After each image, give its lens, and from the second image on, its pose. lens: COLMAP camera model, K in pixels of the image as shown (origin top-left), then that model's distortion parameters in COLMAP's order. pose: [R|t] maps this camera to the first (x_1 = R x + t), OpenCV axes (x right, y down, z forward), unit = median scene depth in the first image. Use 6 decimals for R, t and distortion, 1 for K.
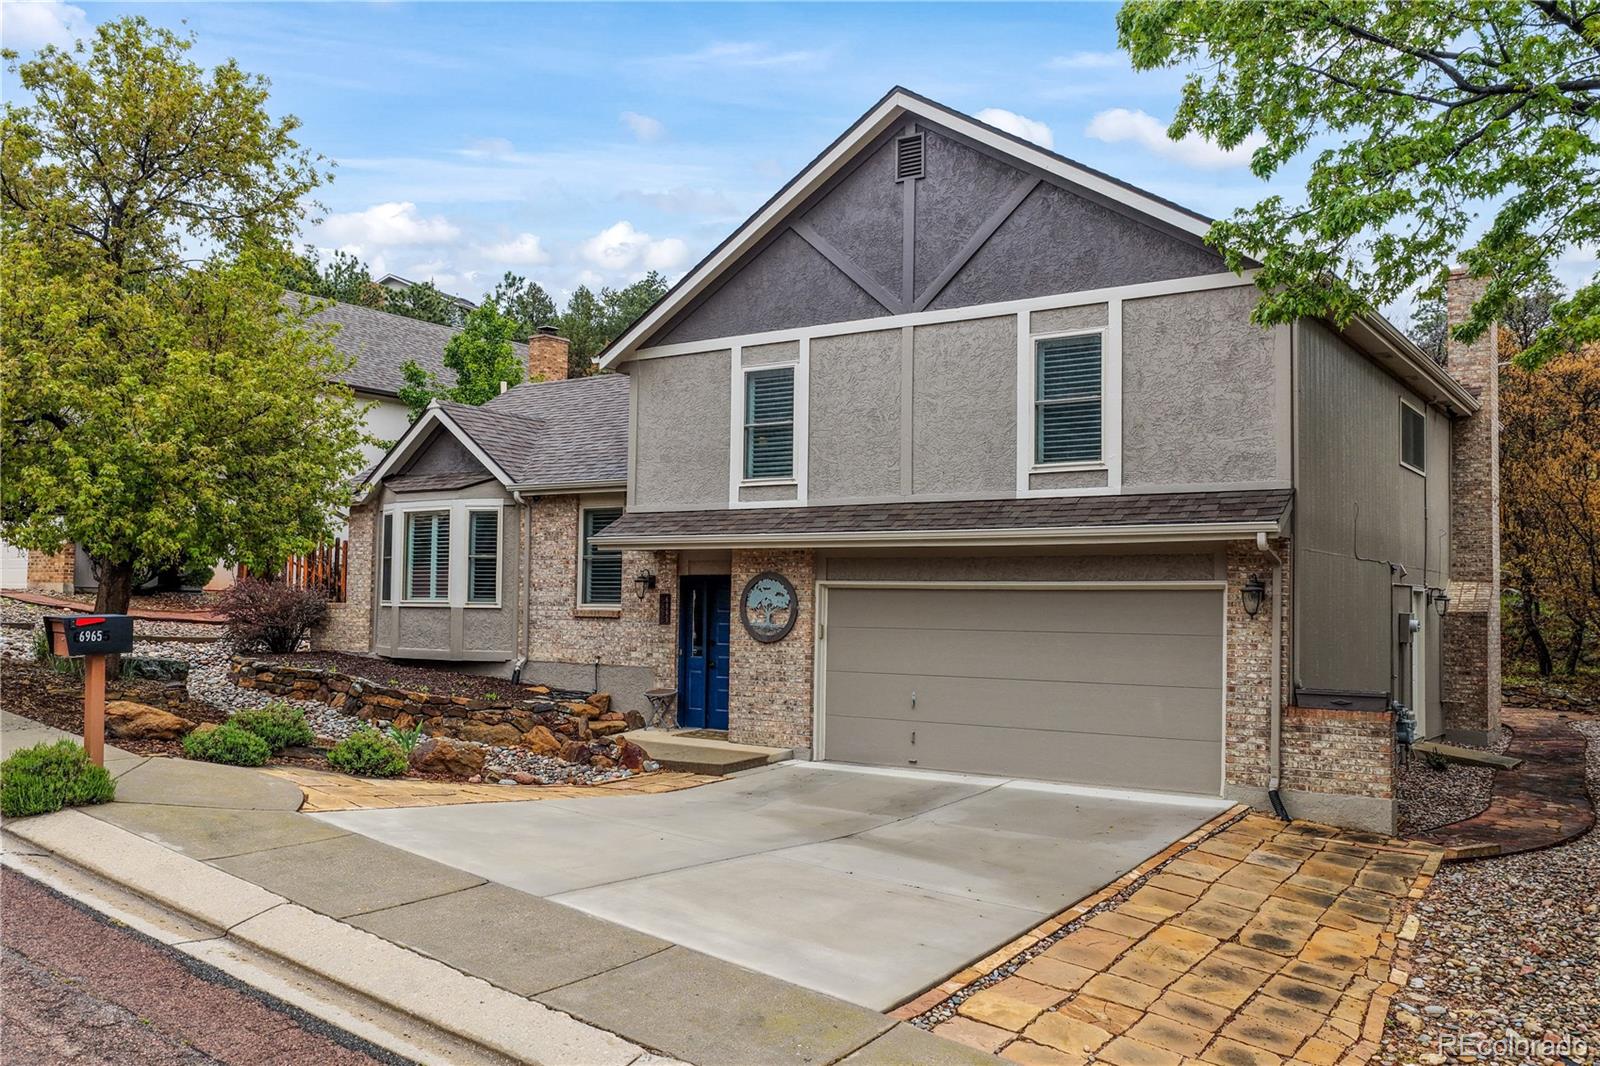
lens RADIAL K [[1318.8, 0, 804.1], [0, 1318.8, 542.6], [0, 0, 1]] dist [-0.014475, 0.036143]
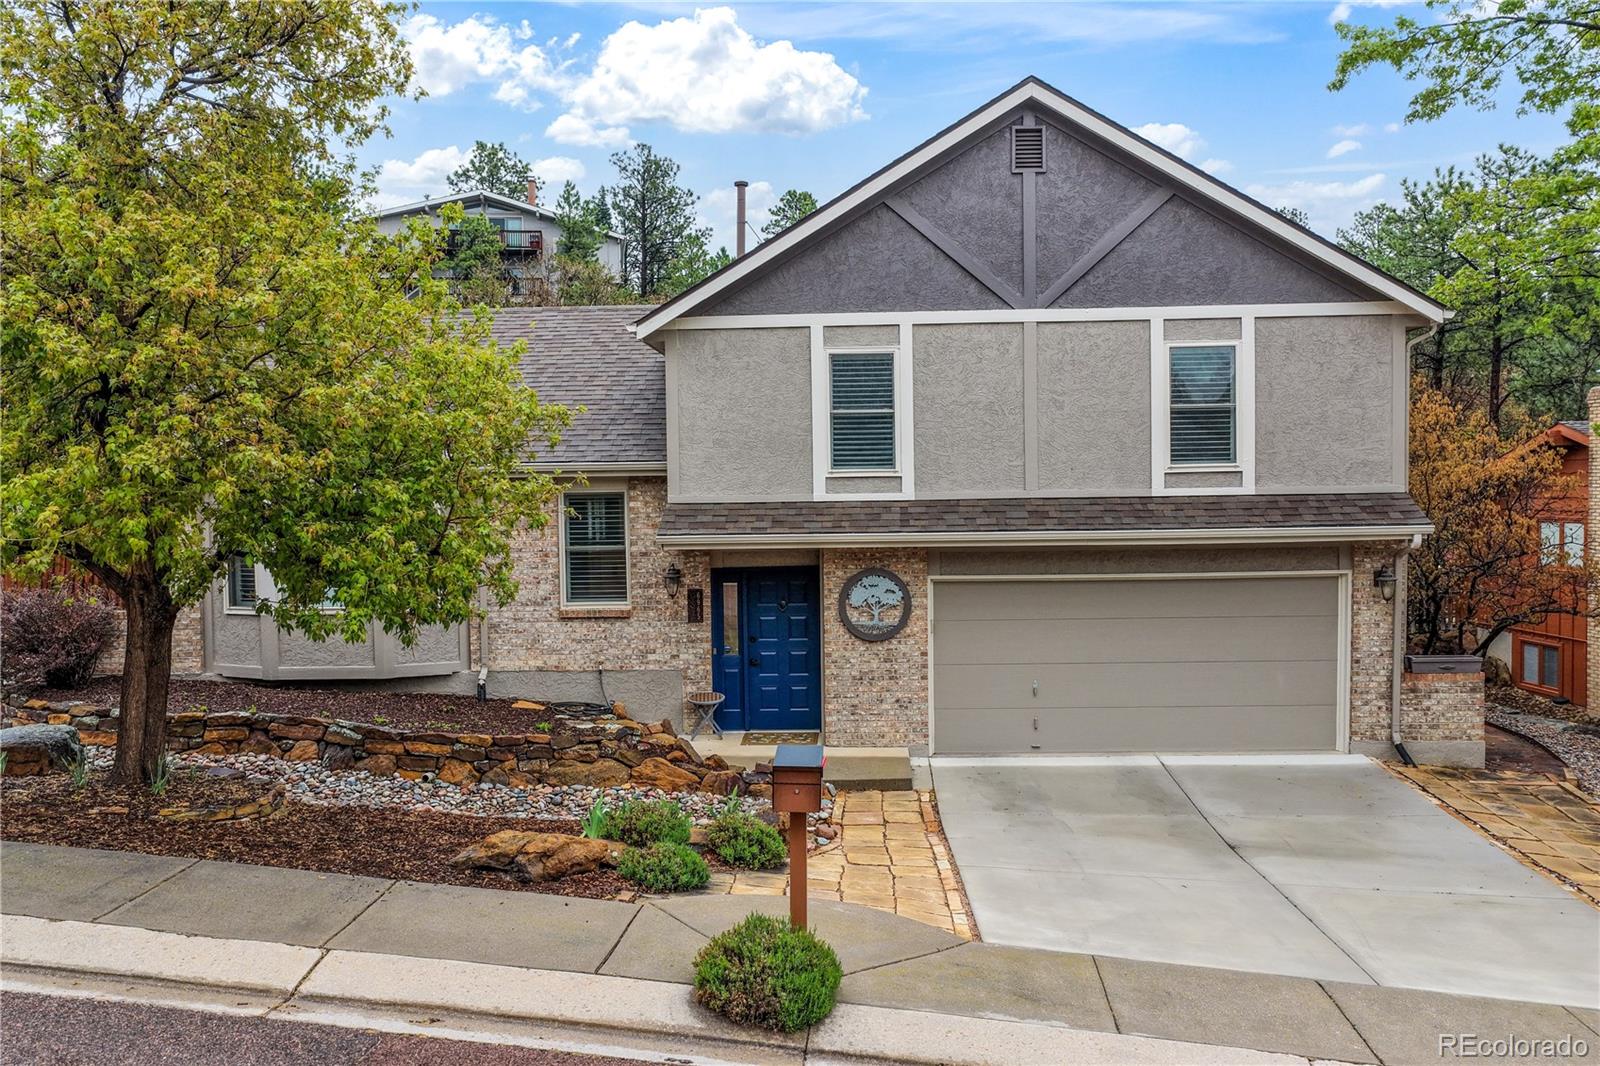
lens RADIAL K [[1318.8, 0, 801.0], [0, 1318.8, 540.5], [0, 0, 1]] dist [-0.014475, 0.036143]
pose [[0.849859, -0.050441, 0.524591, -0.593897], [0.002840, 0.995833, 0.091151, -0.088254], [-0.527003, -0.075976, 0.846461, 0.224095]]
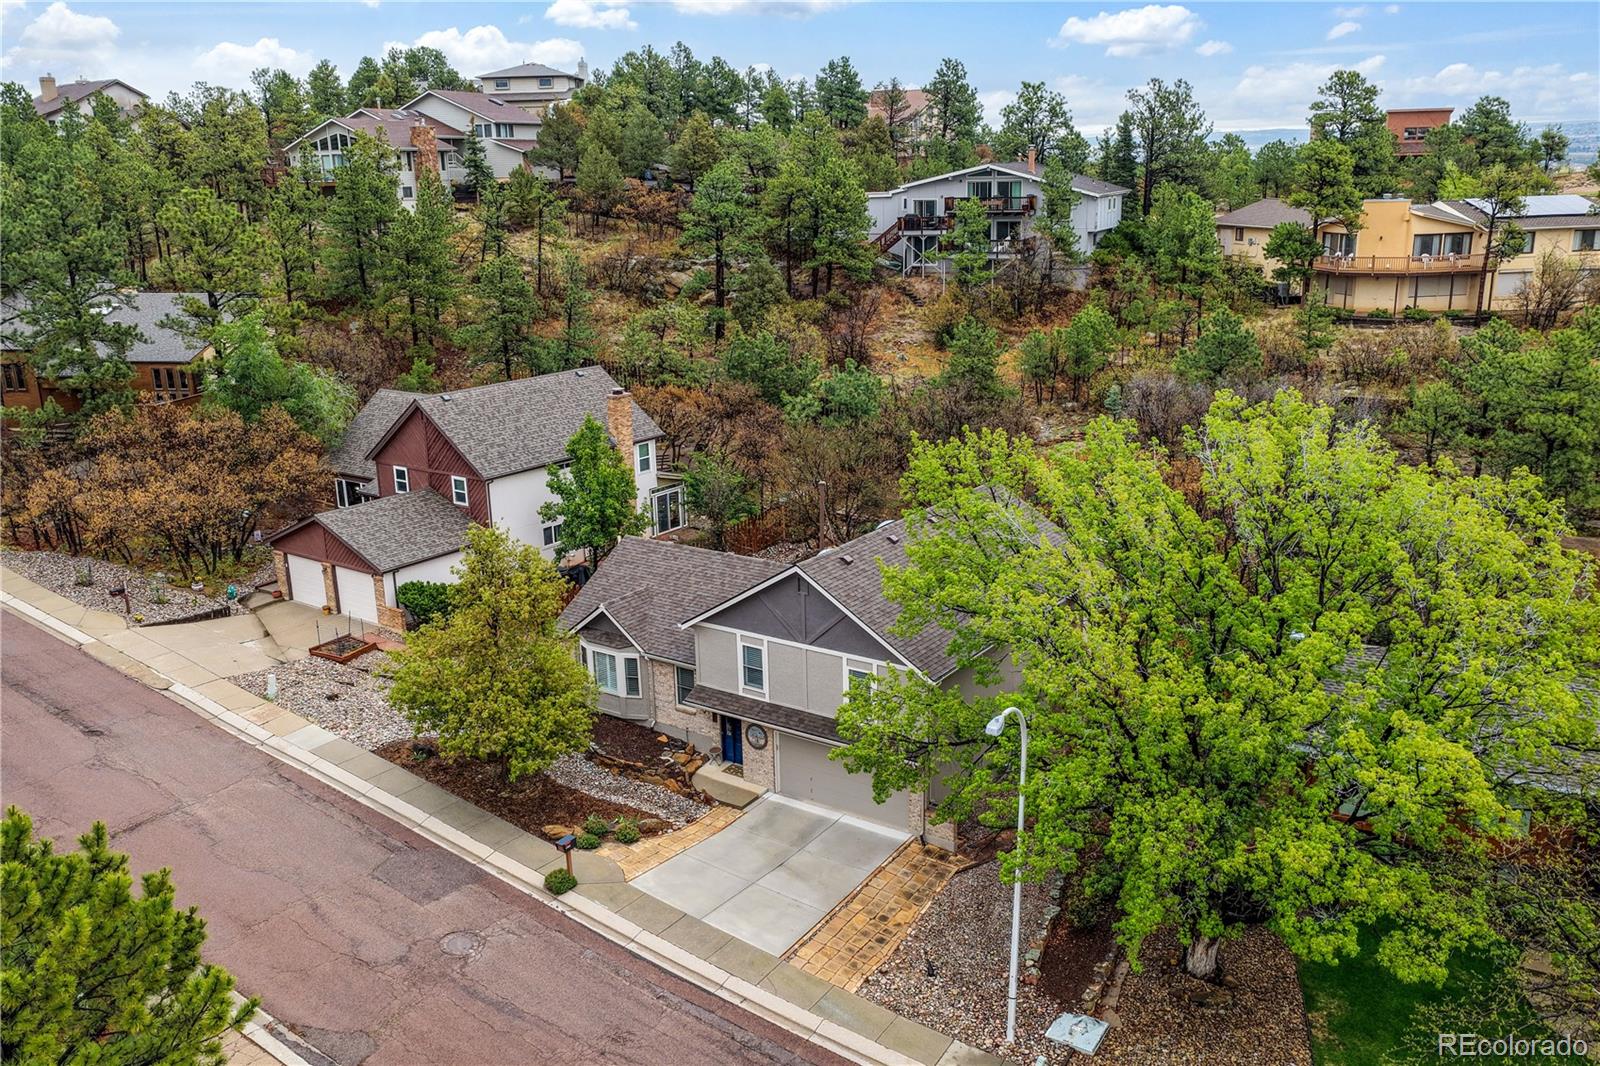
lens RADIAL K [[1318.8, 0, 802.5], [0, 1318.8, 526.6], [0, 0, 1]] dist [-0.014475, 0.036143]
pose [[0.999226, -0.034487, -0.018911, 0.130644], [0.038623, 0.951229, 0.306057, -1.166808], [0.007433, -0.306550, 0.951825, -1.377830]]
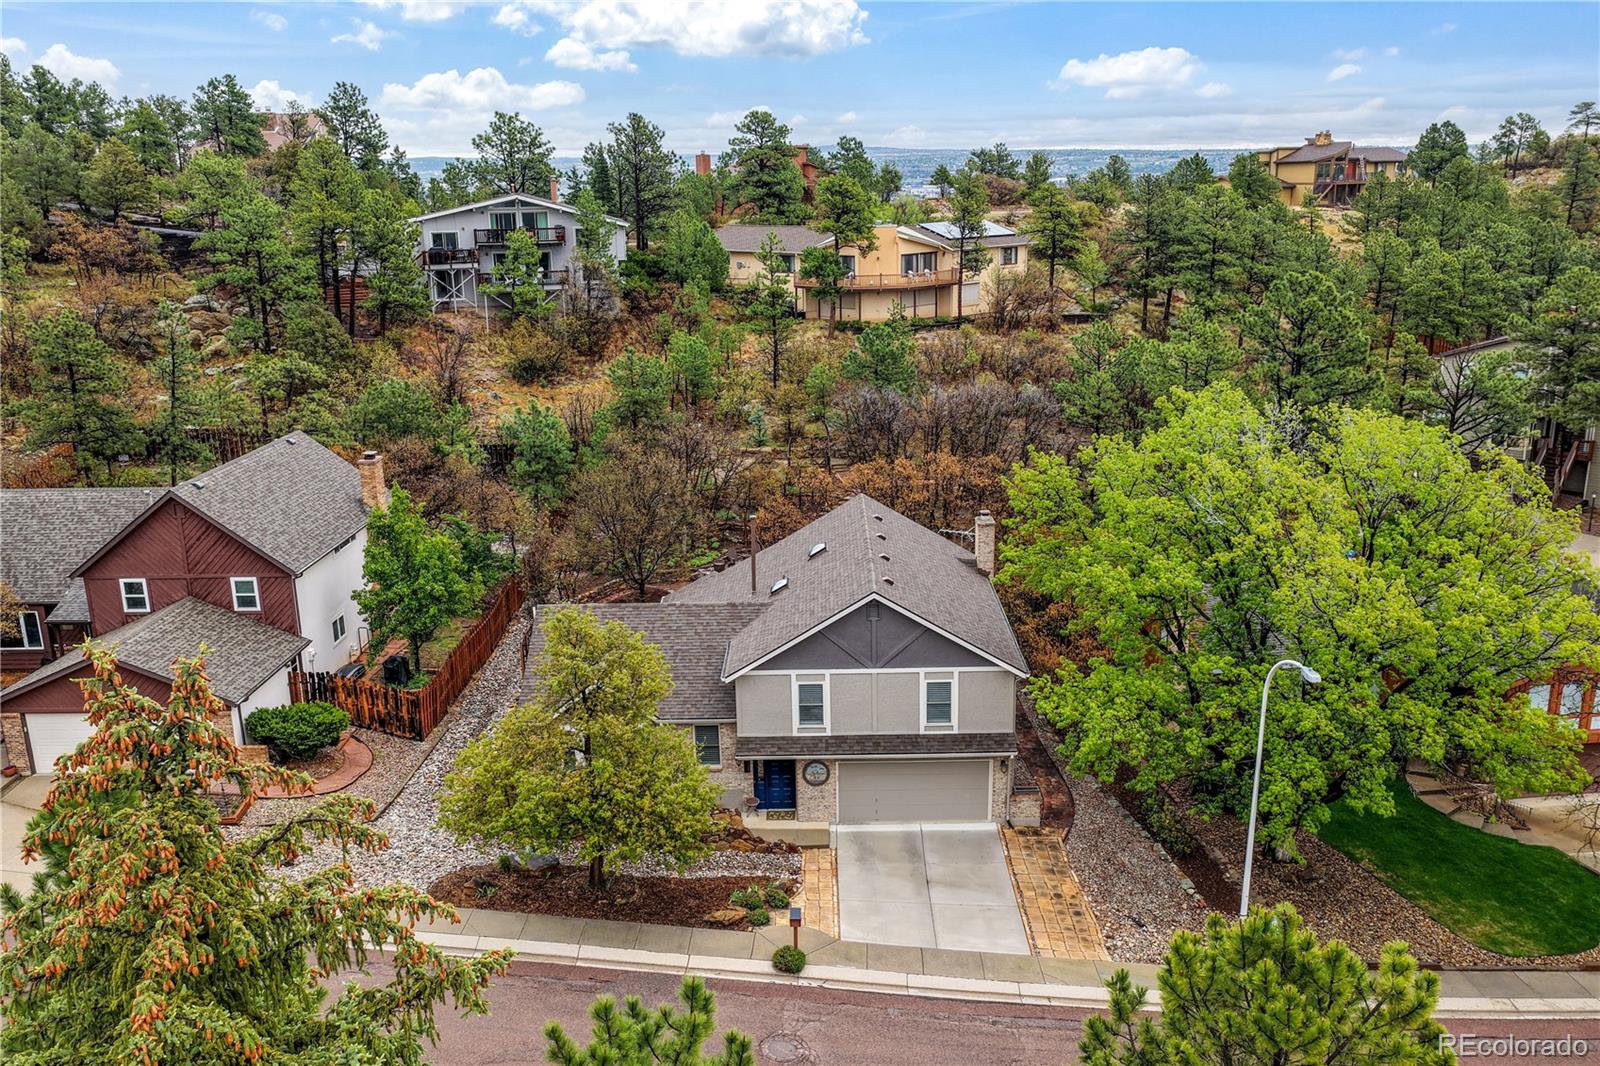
lens RADIAL K [[1318.8, 0, 800.1], [0, 1318.8, 534.6], [0, 0, 1]] dist [-0.014475, 0.036143]
pose [[0.831765, -0.176072, 0.526466, -1.365404], [0.007351, 0.951778, 0.306700, -1.218832], [-0.555080, -0.251232, 0.792949, -0.931324]]
